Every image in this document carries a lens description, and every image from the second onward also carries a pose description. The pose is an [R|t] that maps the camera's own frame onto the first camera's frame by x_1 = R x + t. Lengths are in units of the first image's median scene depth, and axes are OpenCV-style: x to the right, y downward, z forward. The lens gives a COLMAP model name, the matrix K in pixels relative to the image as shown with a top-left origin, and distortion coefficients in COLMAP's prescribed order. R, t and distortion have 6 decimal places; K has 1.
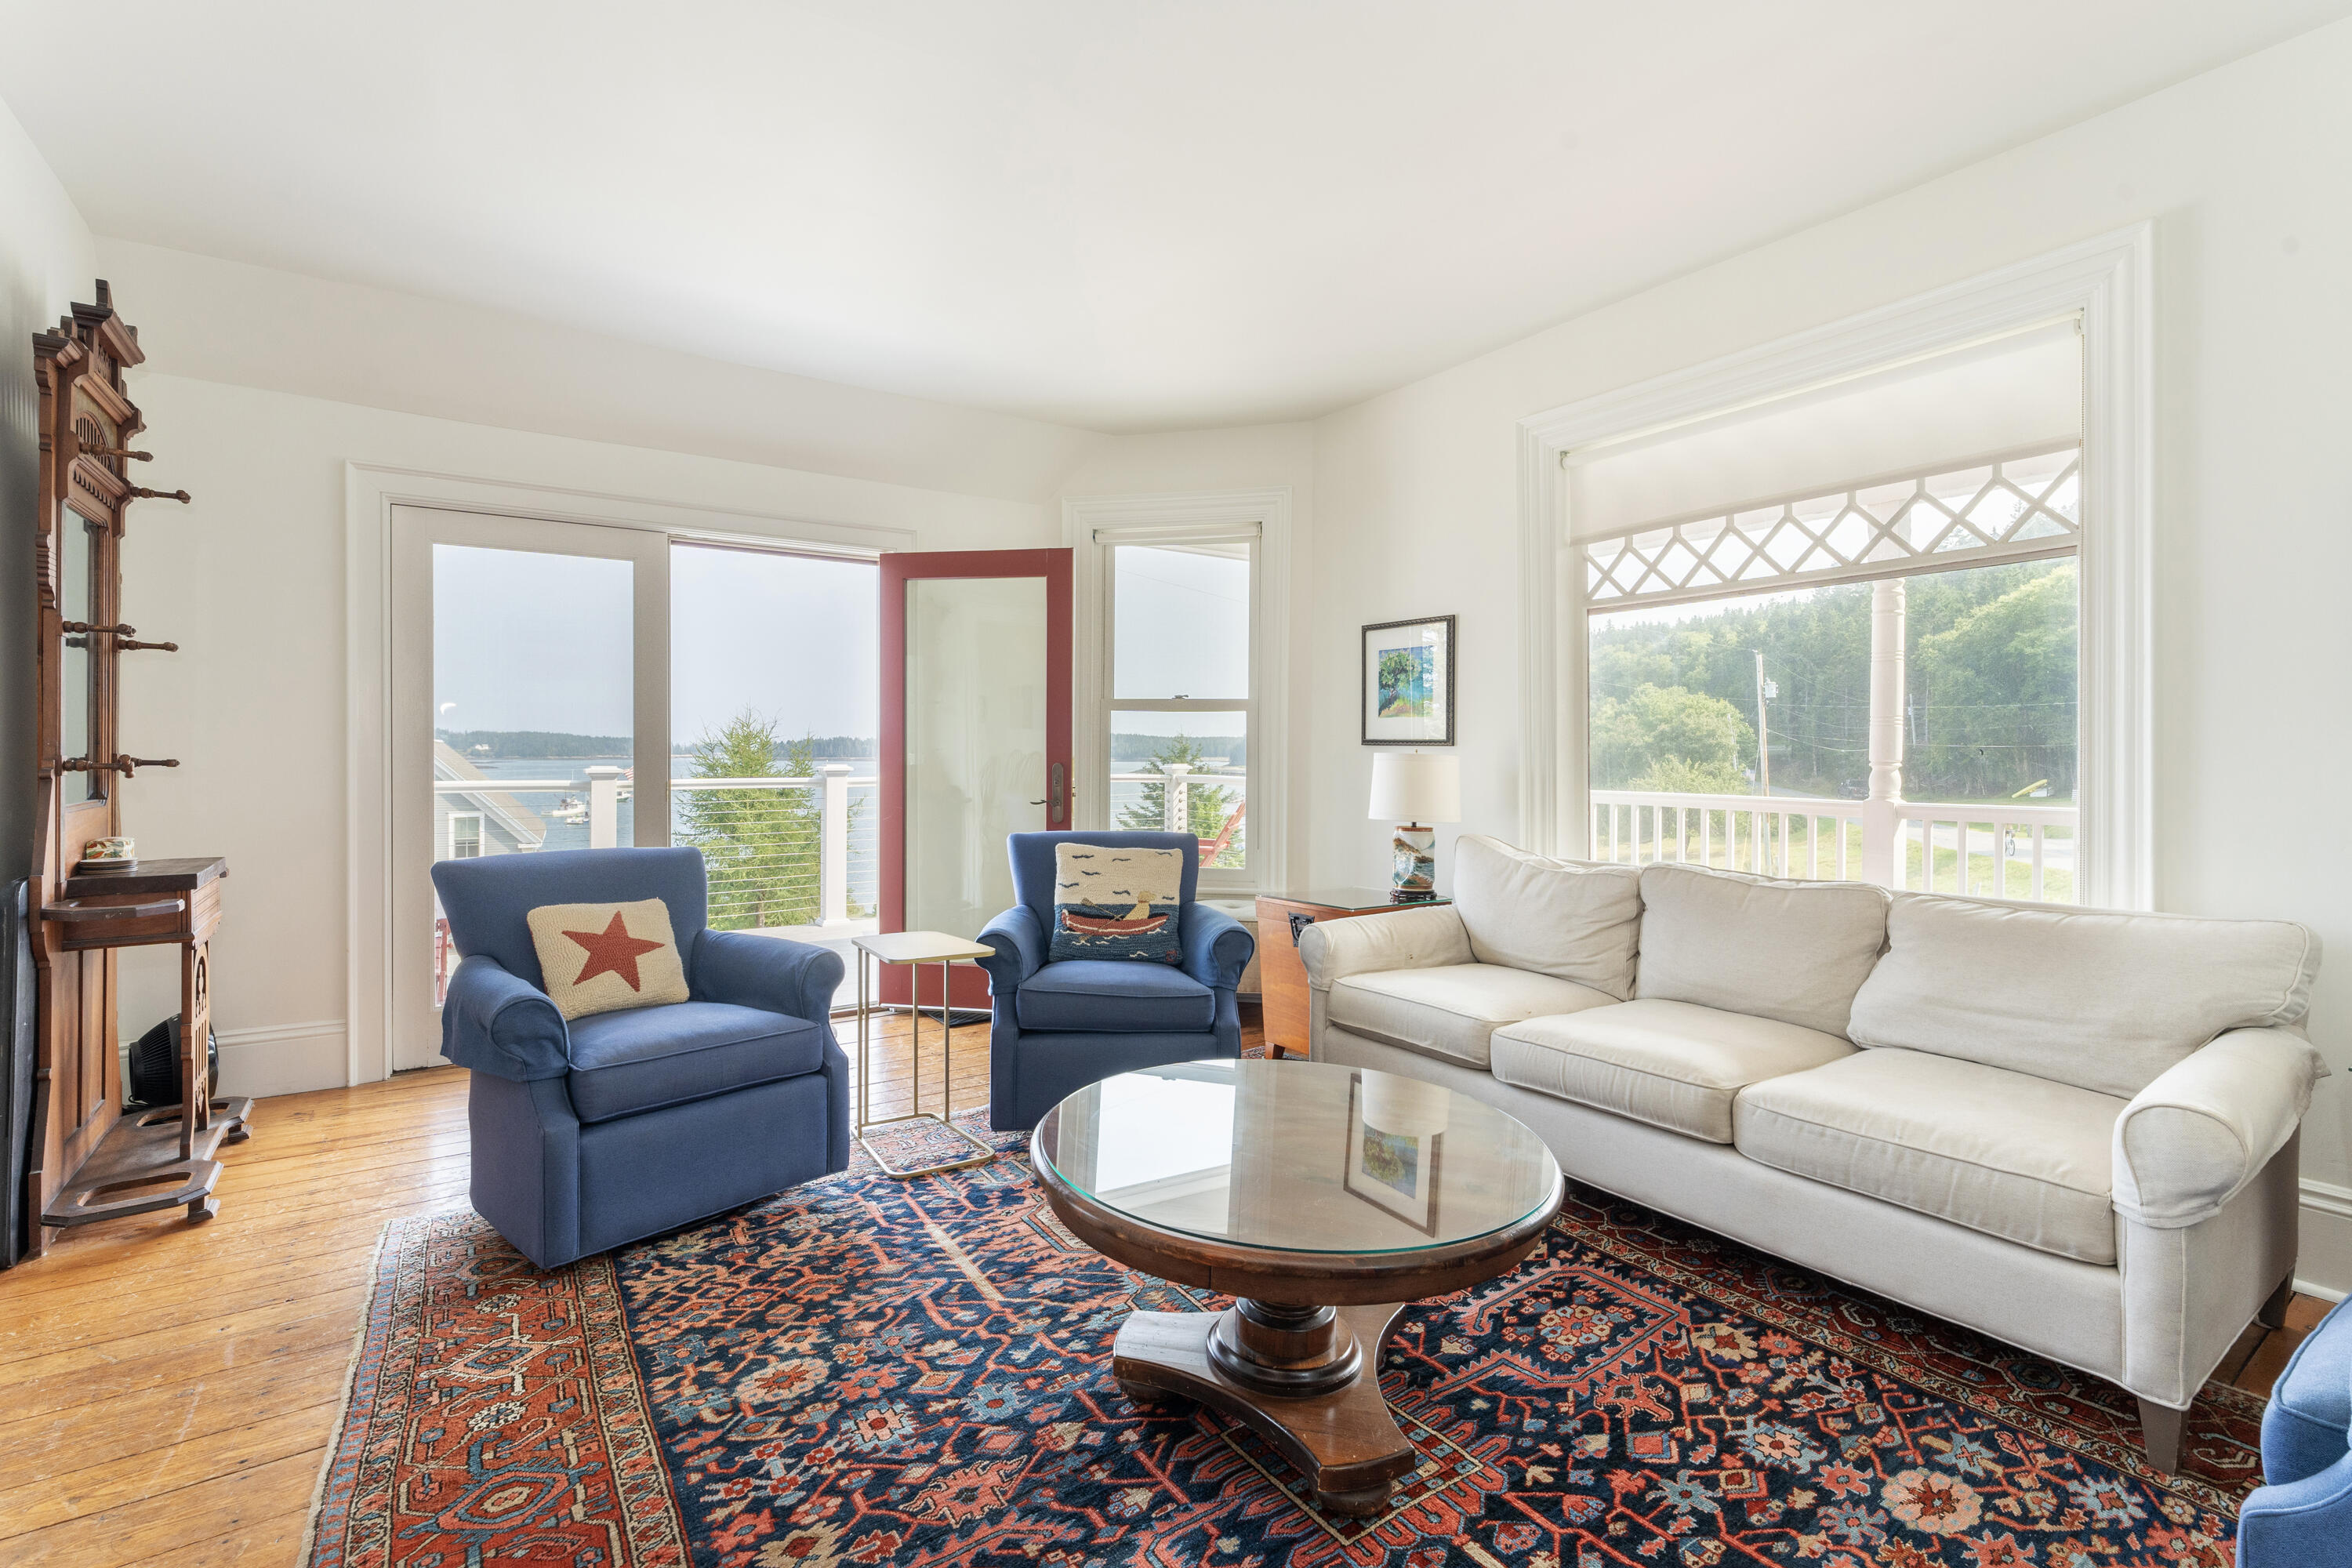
lens RADIAL K [[1087.3, 0, 1180.4], [0, 1087.3, 751.9], [0, 0, 1]] dist [0.001957, 0.000018]
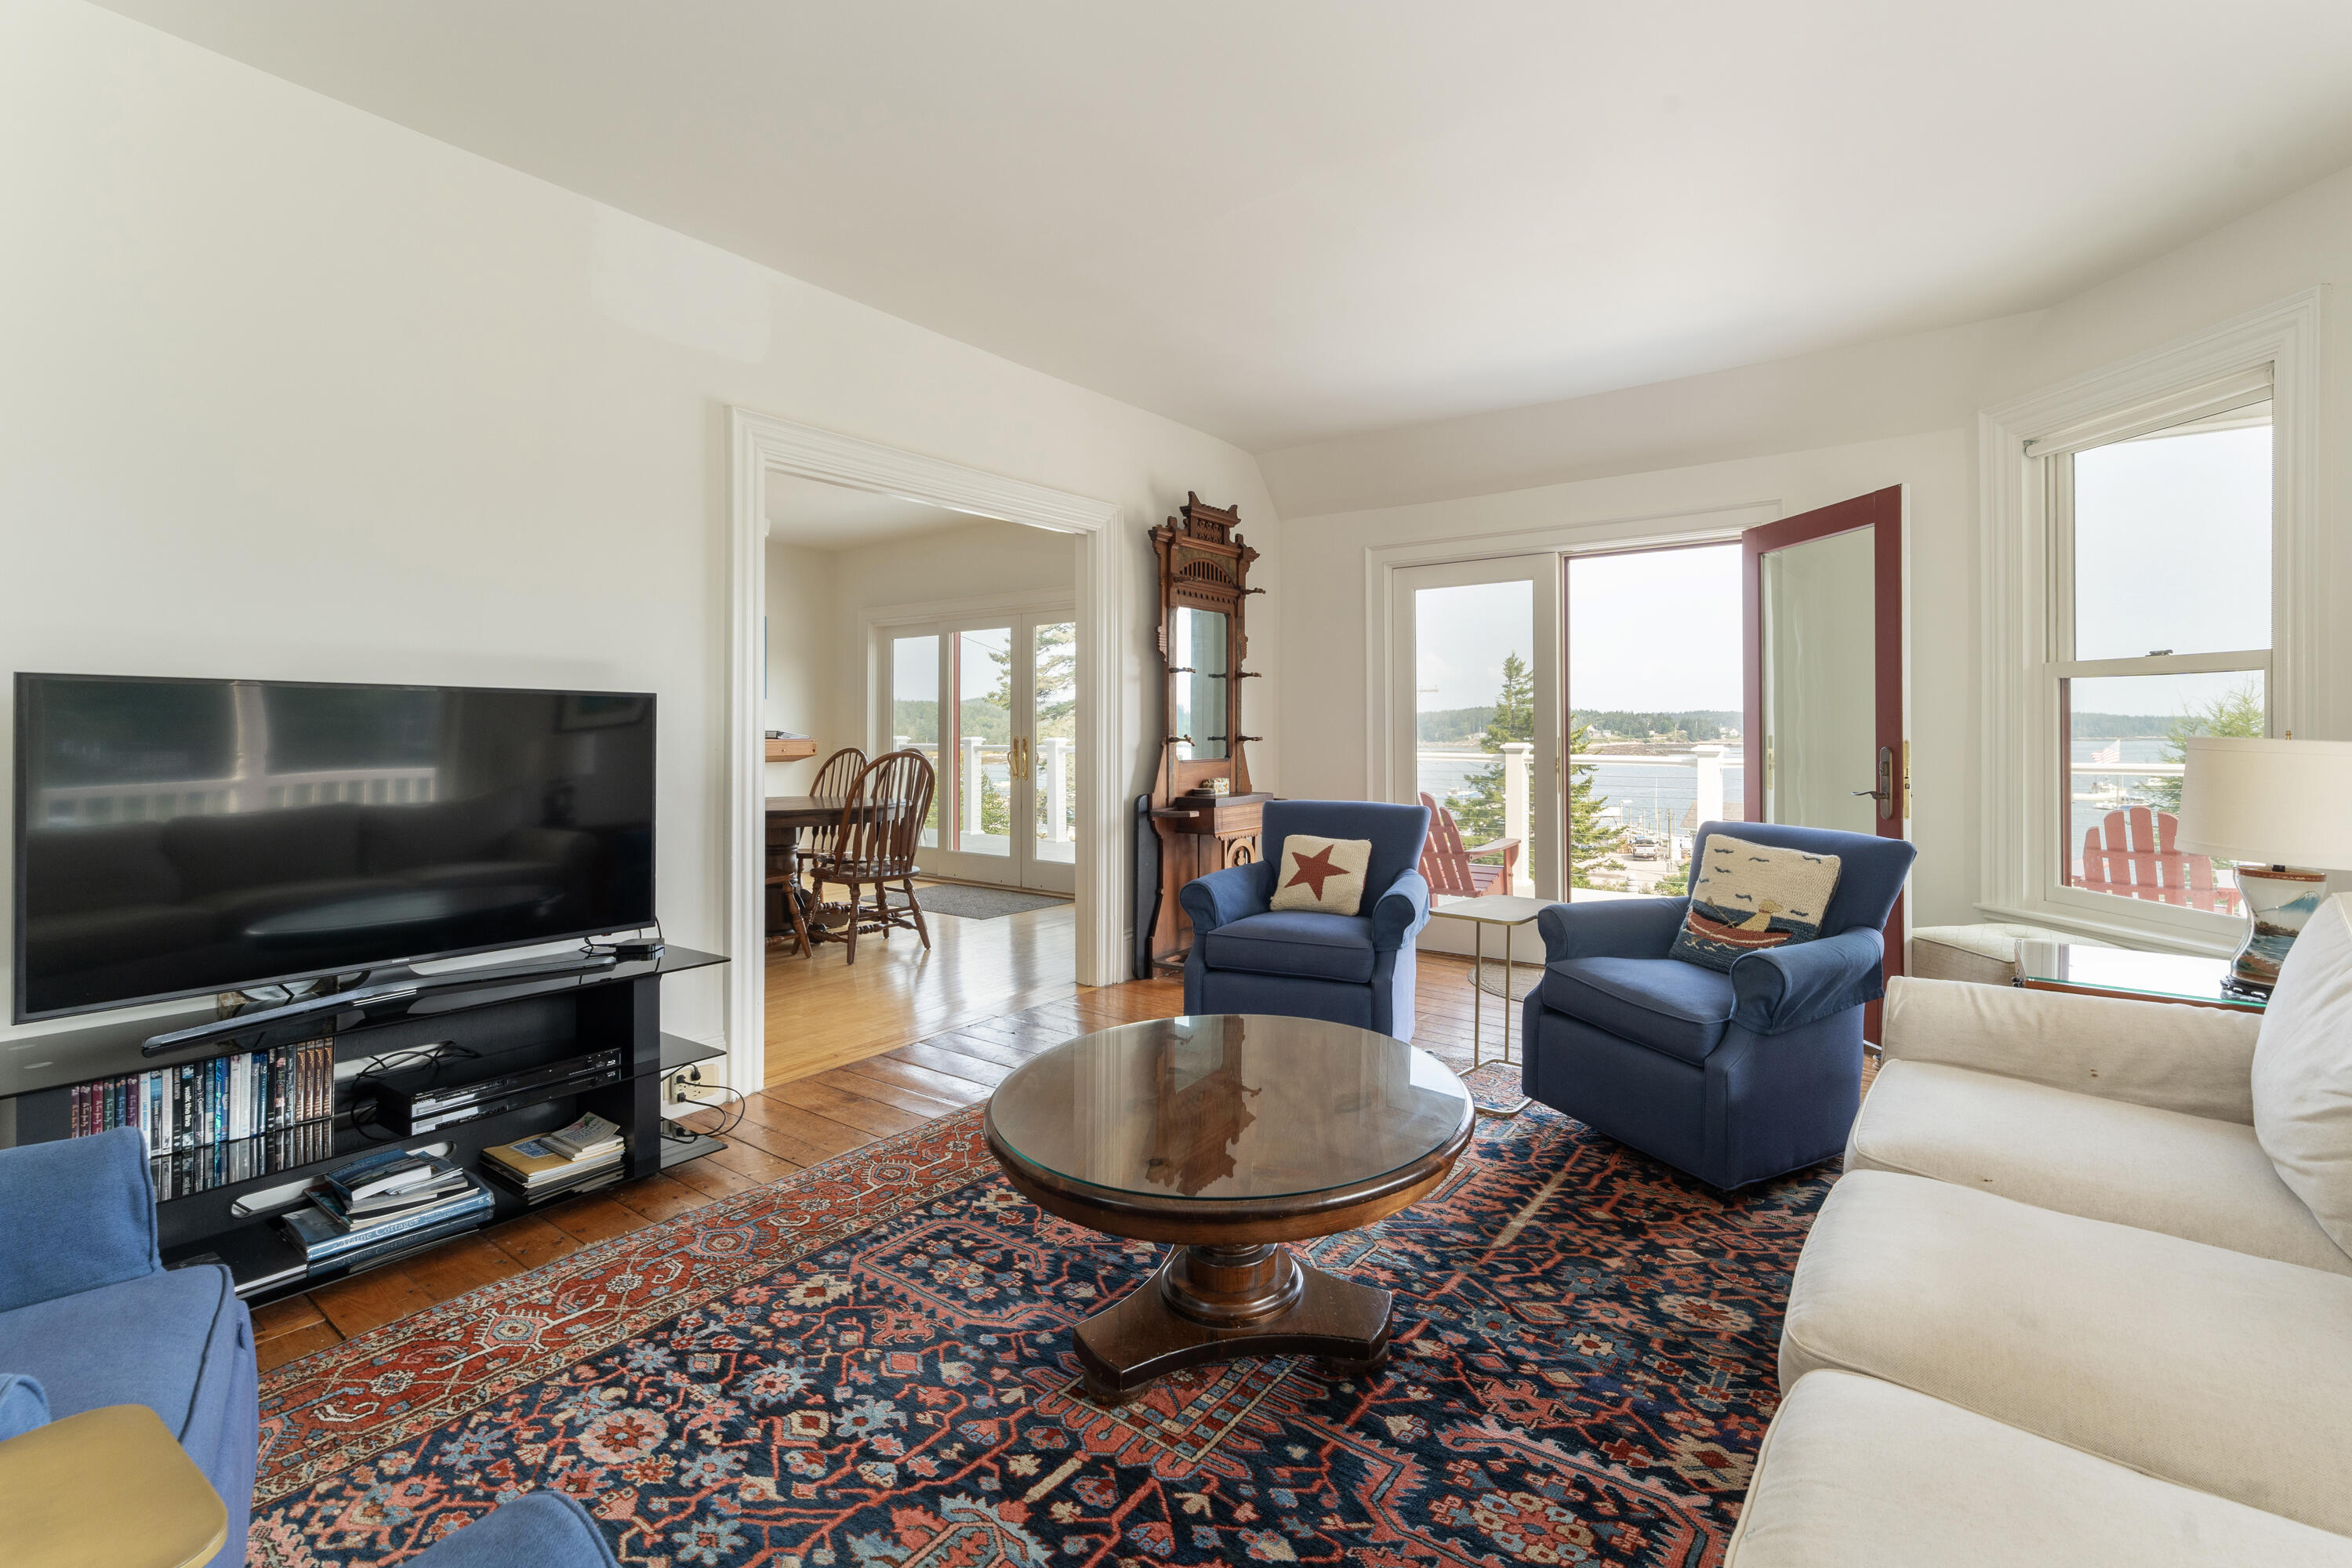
lens RADIAL K [[958.2, 0, 1179.1], [0, 958.2, 734.1], [0, 0, 1]] dist [0.001237, 0.000110]
pose [[0.345766, -0.000162, -0.938321, 0.618749], [-0.002111, 0.999997, -0.000951, 0.003342], [0.938319, 0.002310, 0.345764, 0.395812]]
